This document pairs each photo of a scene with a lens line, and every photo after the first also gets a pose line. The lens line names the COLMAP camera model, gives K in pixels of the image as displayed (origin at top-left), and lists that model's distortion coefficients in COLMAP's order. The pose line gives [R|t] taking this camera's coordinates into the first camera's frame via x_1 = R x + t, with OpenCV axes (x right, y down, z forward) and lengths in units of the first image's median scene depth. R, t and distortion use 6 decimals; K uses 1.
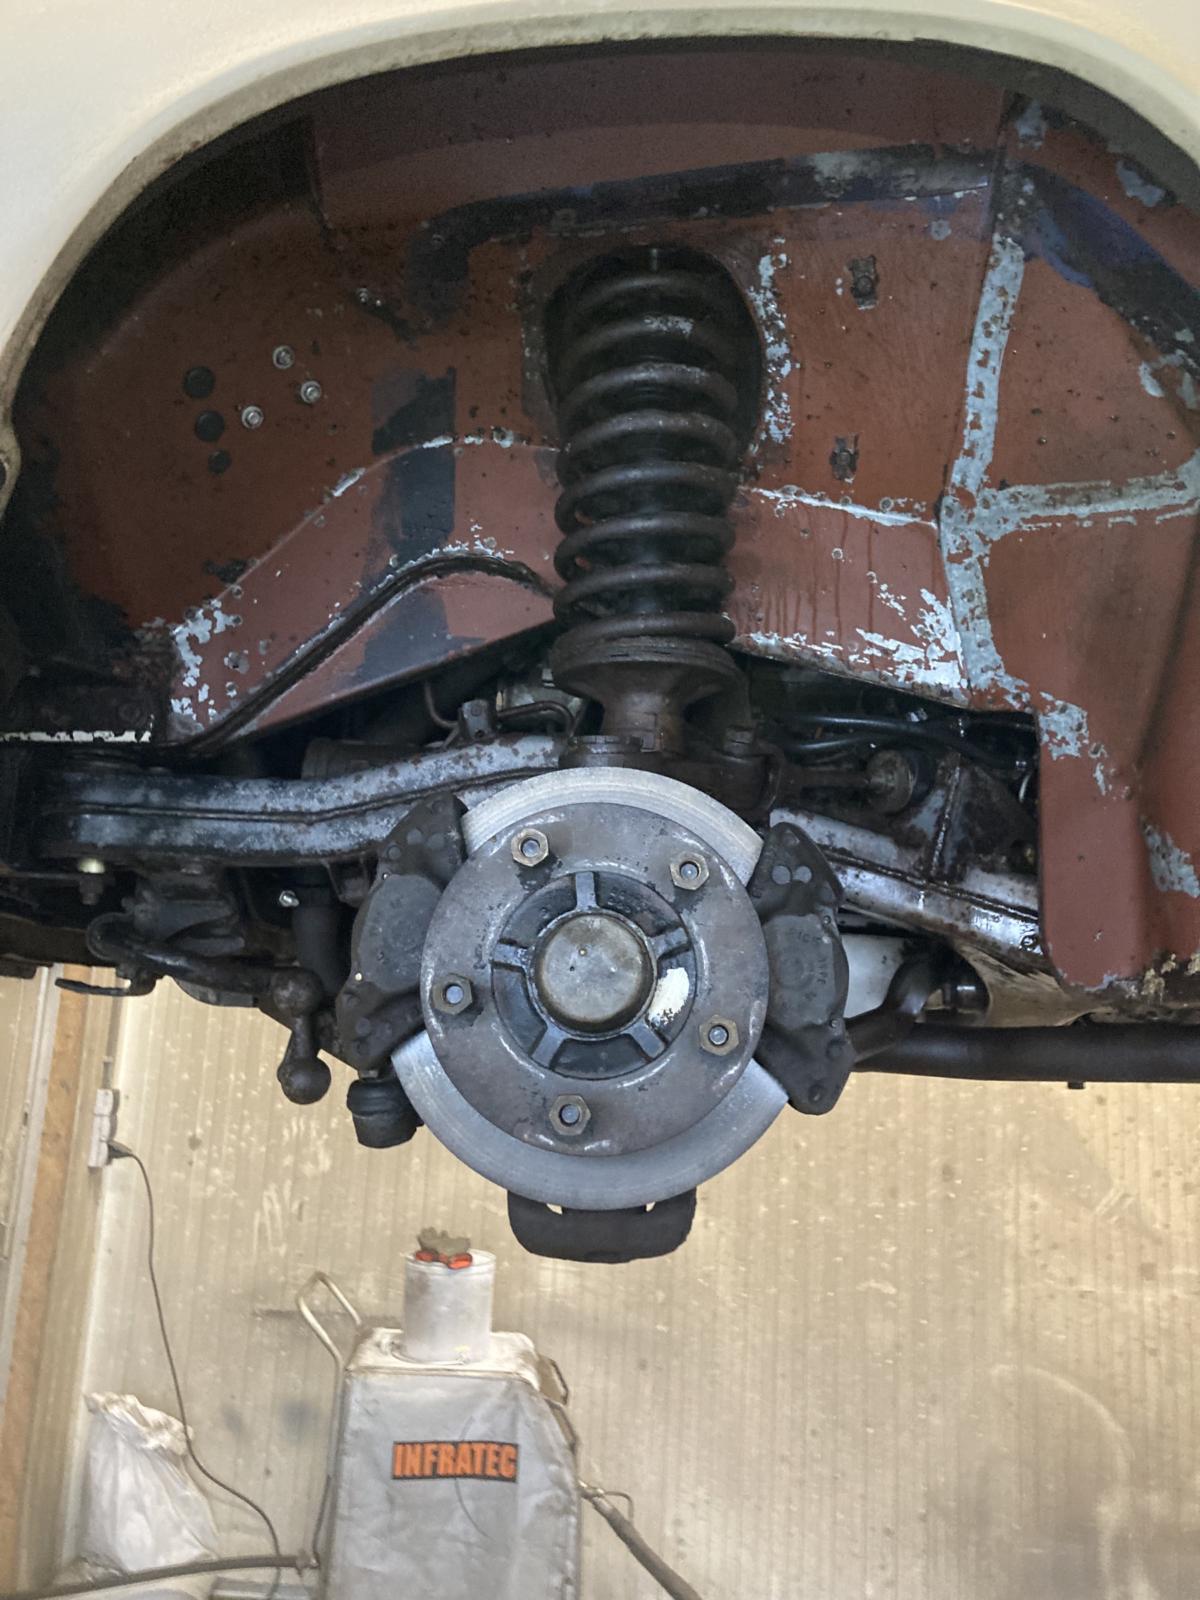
lens RADIAL K [[1269.5, 0, 600.0], [0, 1269.5, 800.0], [0, 0, 1]] dist [0.006998, 0.003161]
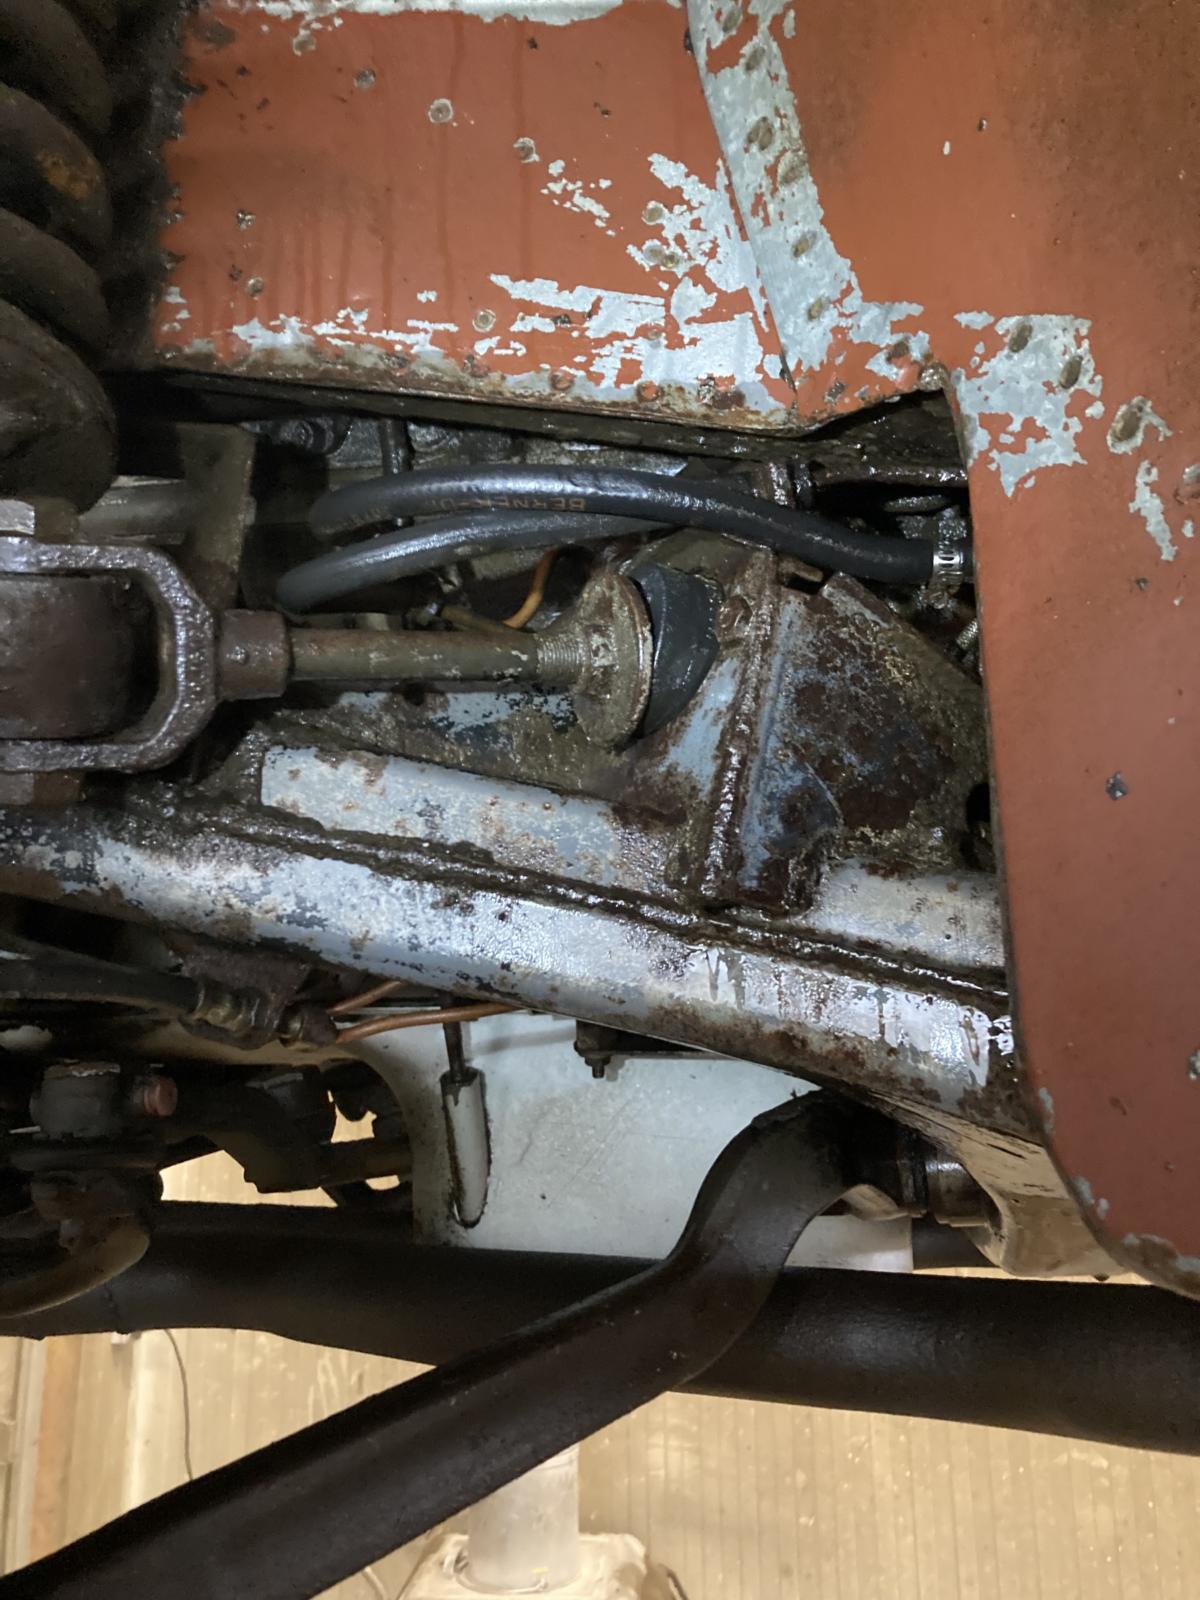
lens RADIAL K [[1321.5, 0, 603.0], [0, 1321.5, 767.8], [0, 0, 1]] dist [0.001079, 0.006694]
pose [[0.989232, -0.094954, -0.111376, 0.268064], [0.085643, 0.992642, -0.085604, 0.051363], [0.118684, 0.075143, 0.990085, 0.621529]]
